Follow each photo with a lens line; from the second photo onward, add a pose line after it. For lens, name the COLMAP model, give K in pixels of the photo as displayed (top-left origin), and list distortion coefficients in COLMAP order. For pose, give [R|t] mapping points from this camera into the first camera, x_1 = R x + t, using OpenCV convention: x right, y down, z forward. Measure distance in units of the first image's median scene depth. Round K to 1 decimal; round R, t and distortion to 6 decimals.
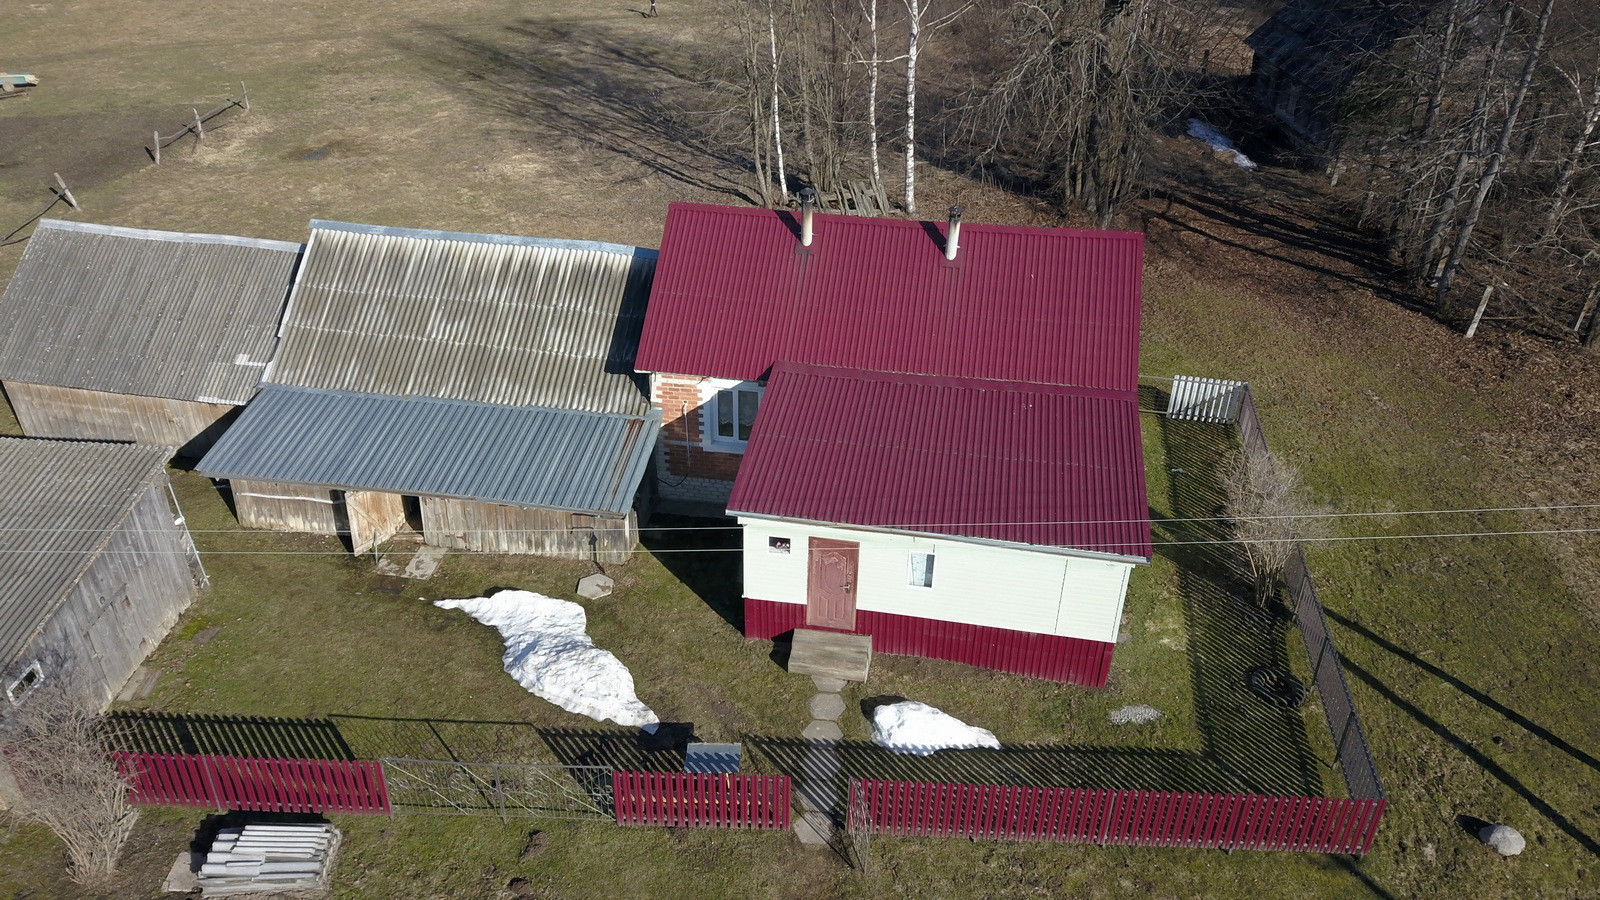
lens RADIAL K [[1225.4, 0, 794.6], [0, 1225.4, 450.2], [0, 0, 1]] dist [0.049735, -0.048651]
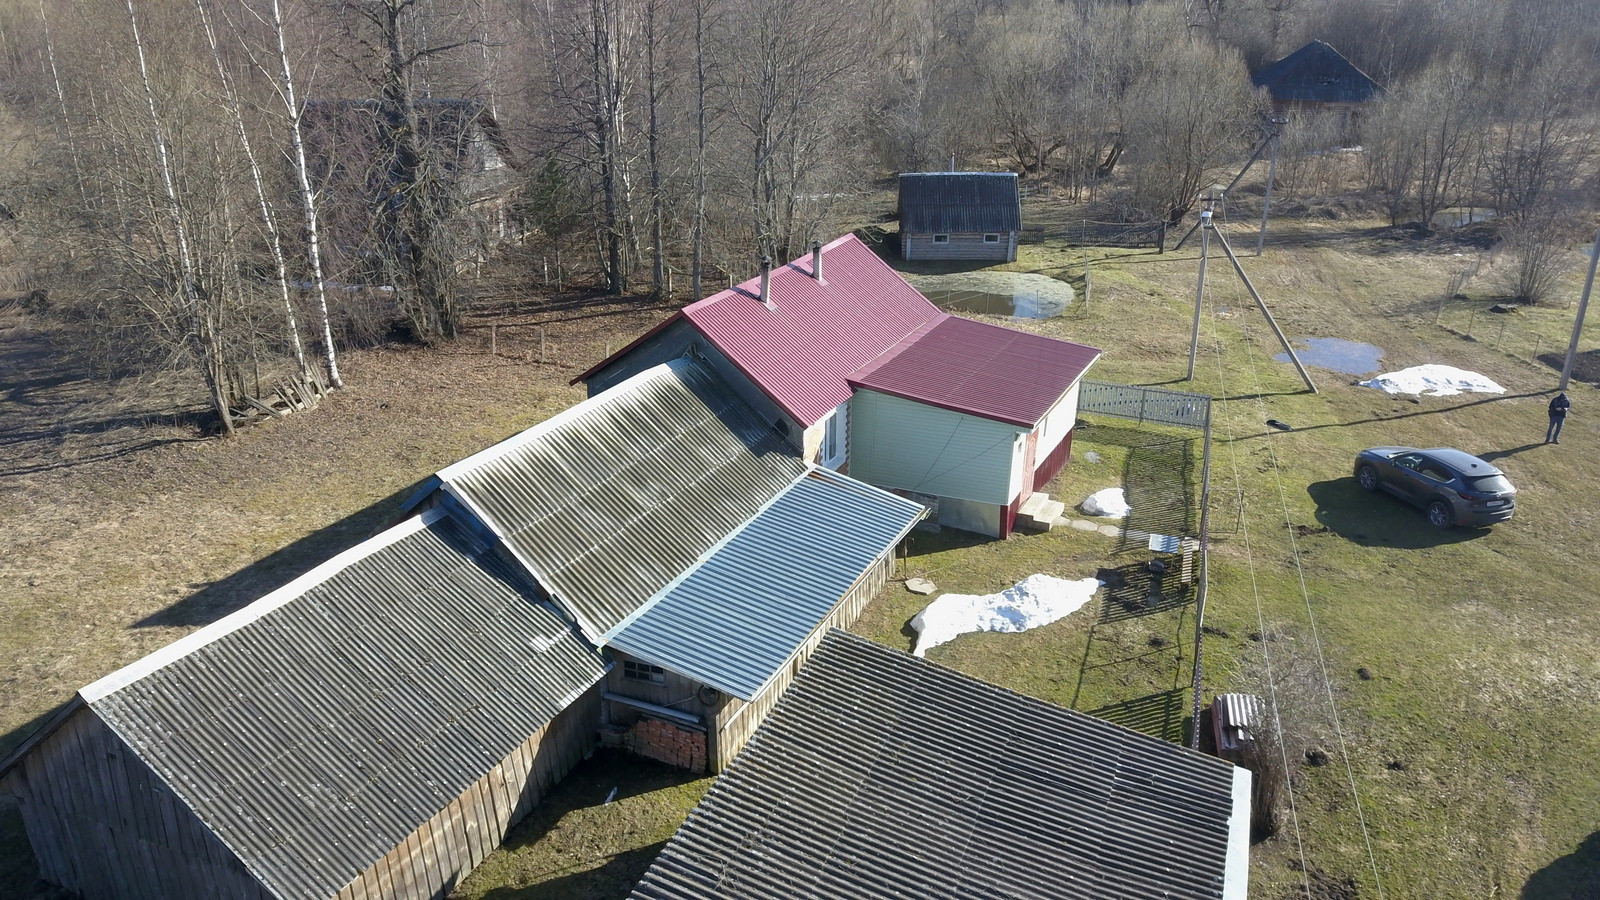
lens RADIAL K [[1225.4, 0, 790.5], [0, 1225.4, 445.8], [0, 0, 1]] dist [0.049735, -0.048651]
pose [[0.286643, -0.354755, 0.889935, -1.035609], [0.492309, 0.851428, 0.180835, -0.238677], [-0.821868, 0.386289, 0.418705, 0.497628]]
